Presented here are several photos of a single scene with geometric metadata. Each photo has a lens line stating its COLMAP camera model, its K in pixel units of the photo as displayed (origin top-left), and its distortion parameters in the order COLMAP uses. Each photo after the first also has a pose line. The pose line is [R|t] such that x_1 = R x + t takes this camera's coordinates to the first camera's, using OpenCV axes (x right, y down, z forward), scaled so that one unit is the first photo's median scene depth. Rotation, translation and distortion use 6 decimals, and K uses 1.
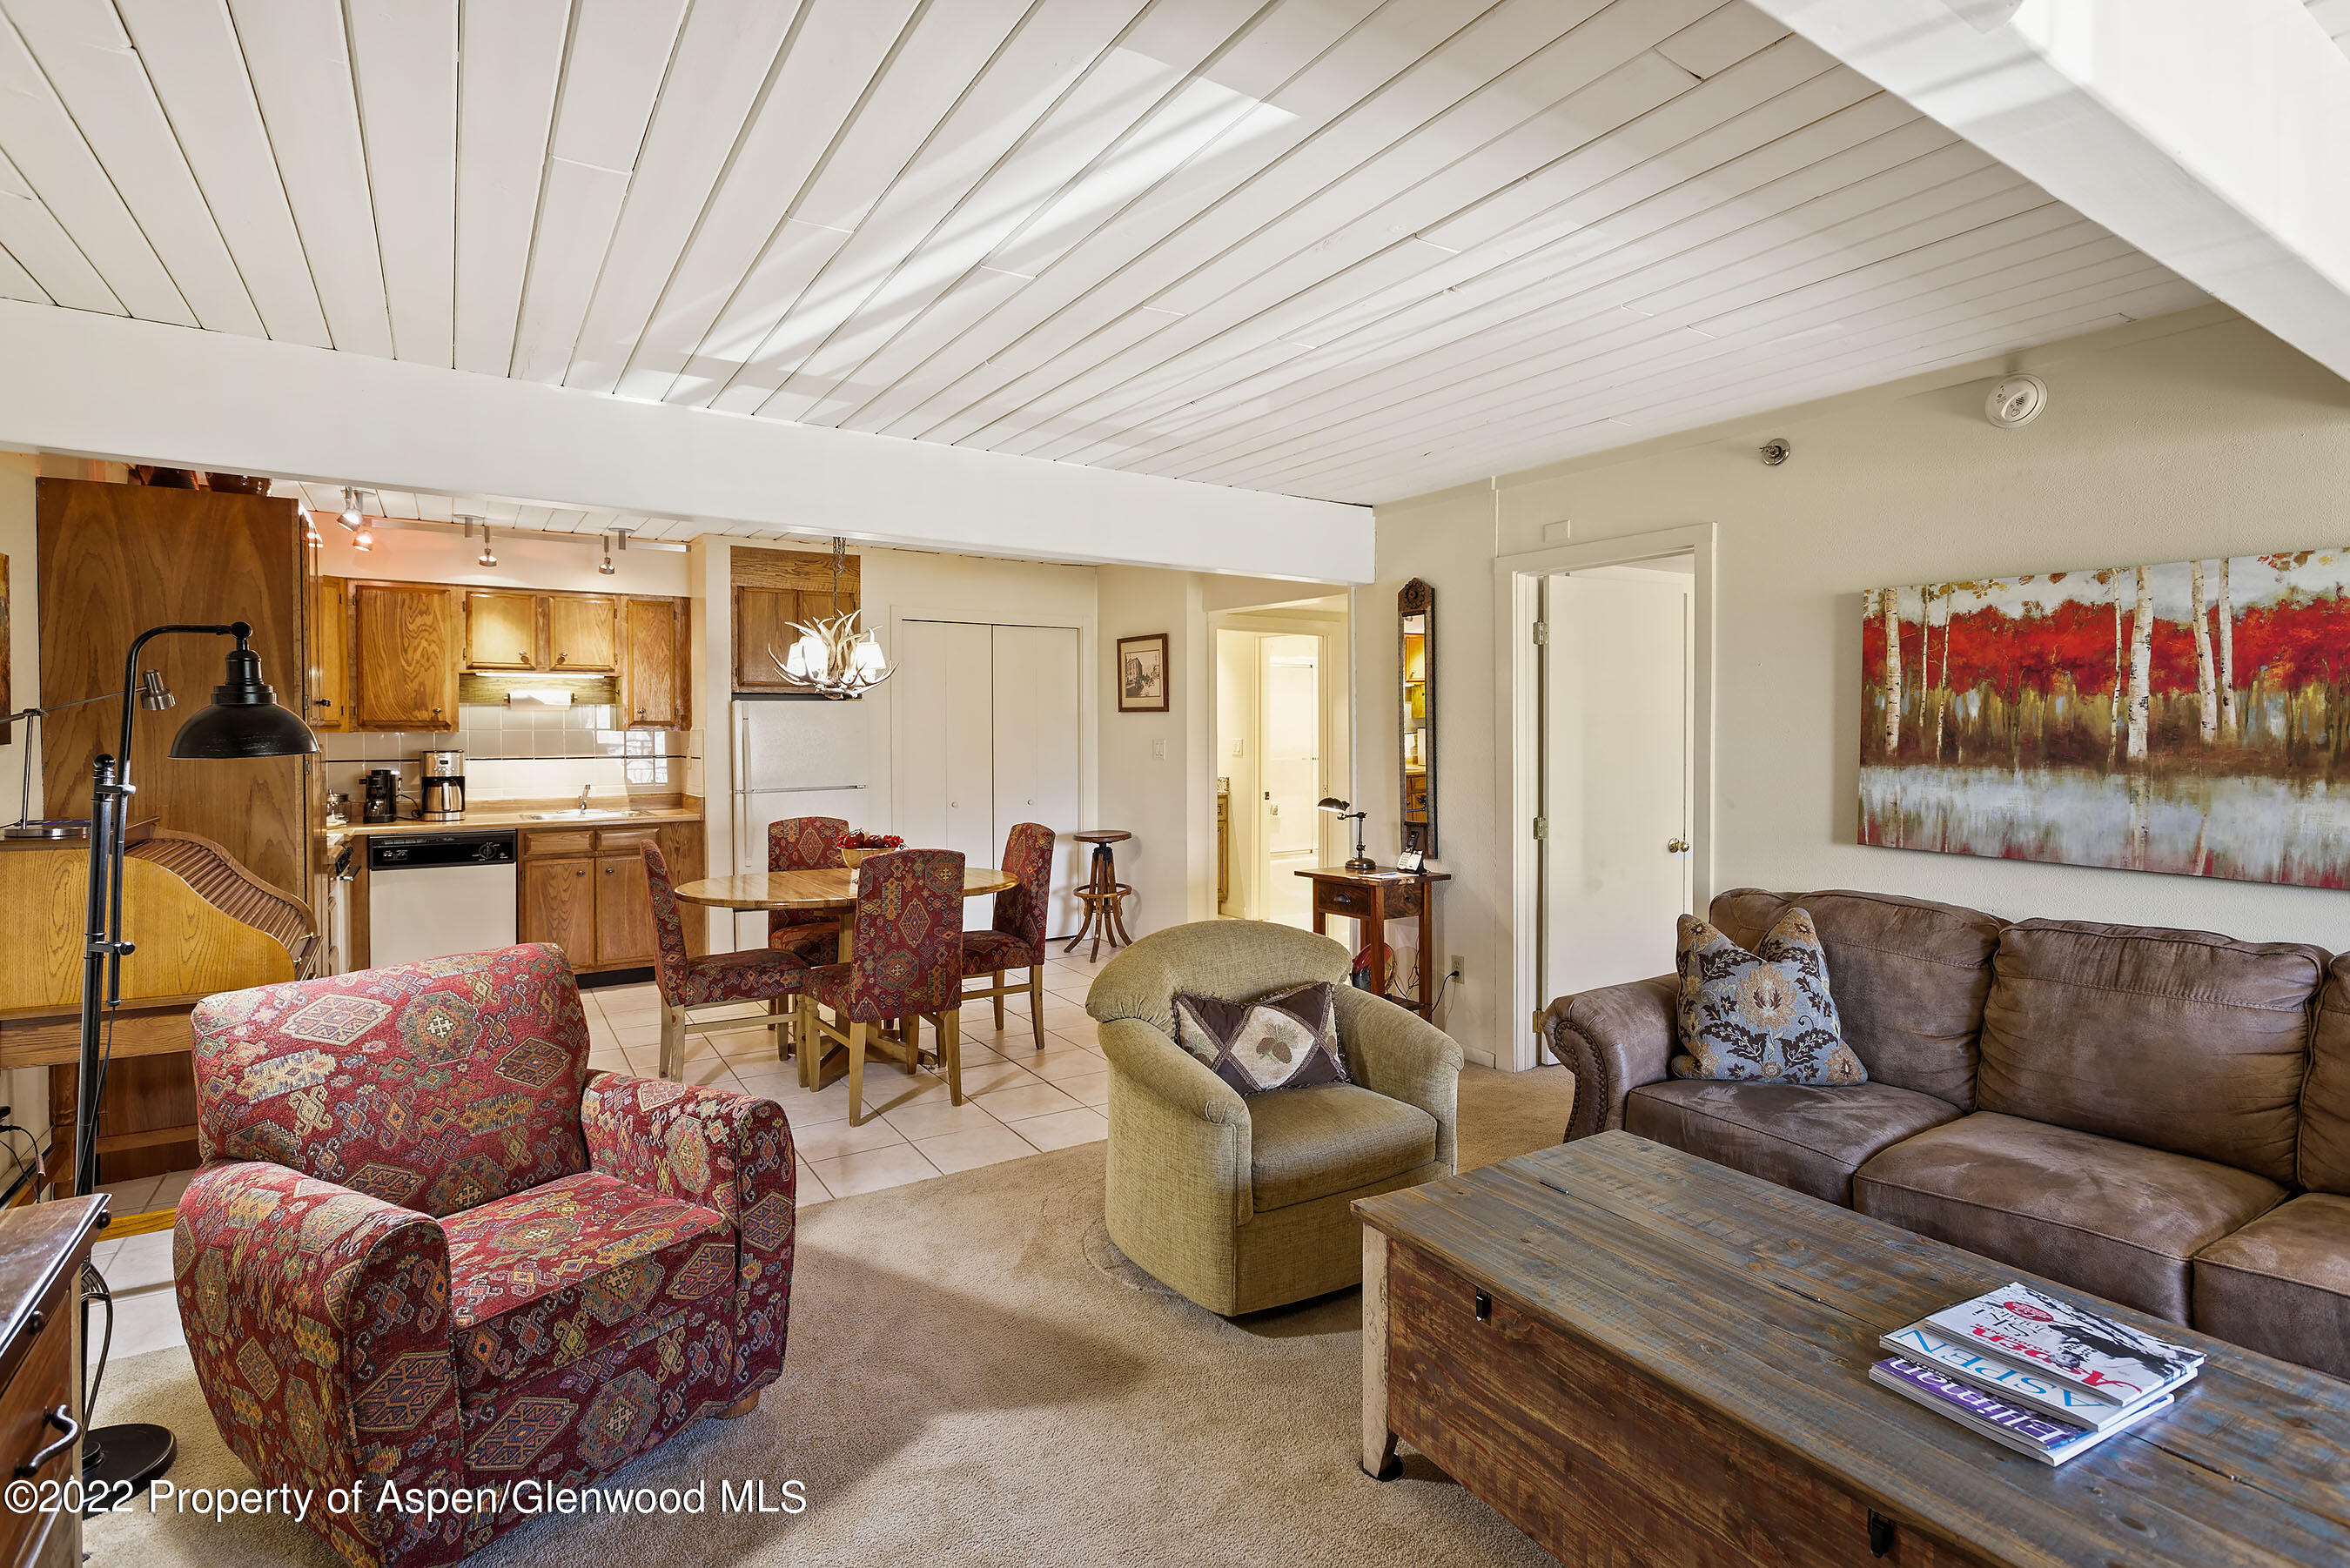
lens RADIAL K [[1114.3, 0, 1179.6], [0, 1114.3, 728.9], [0, 0, 1]] dist [-0.000053, 0.000827]
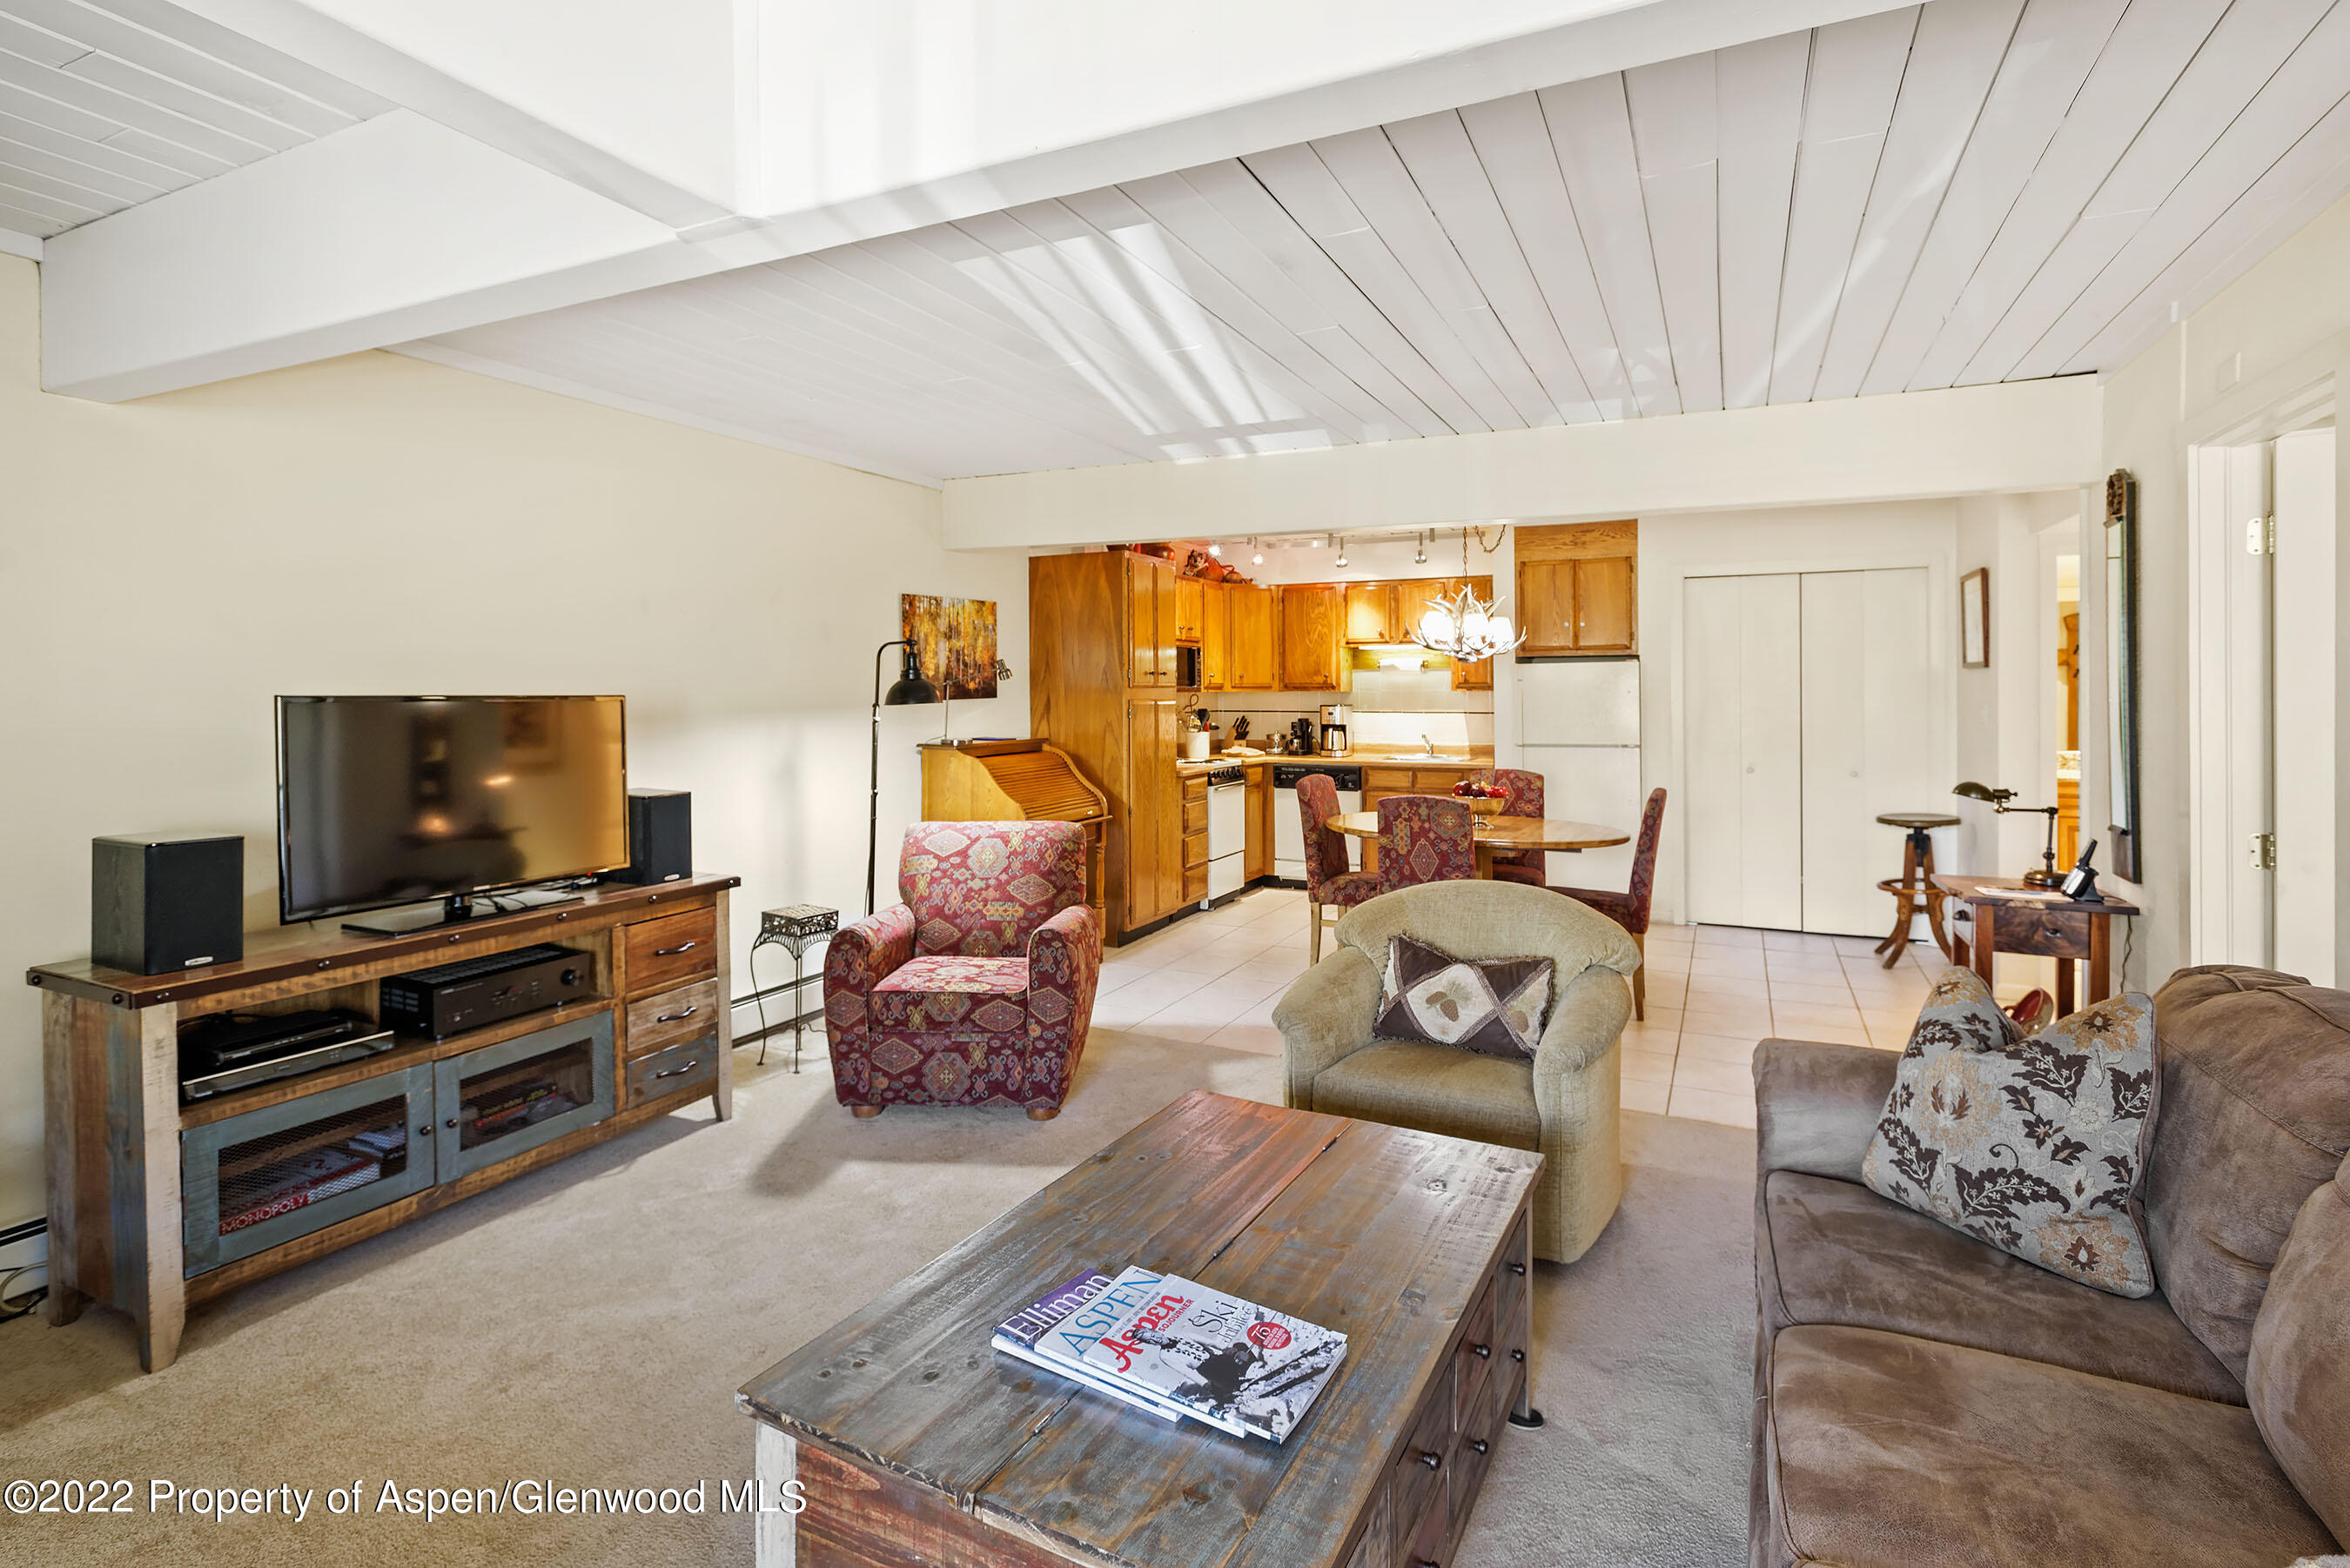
lens RADIAL K [[1139.9, 0, 1191.6], [0, 1139.9, 679.0], [0, 0, 1]] dist [0.002621, 0.000747]
pose [[0.517796, -0.007668, -0.855470, 0.649256], [0.001966, 0.999968, -0.007773, -0.002916], [0.855502, 0.002343, 0.517794, 0.195872]]
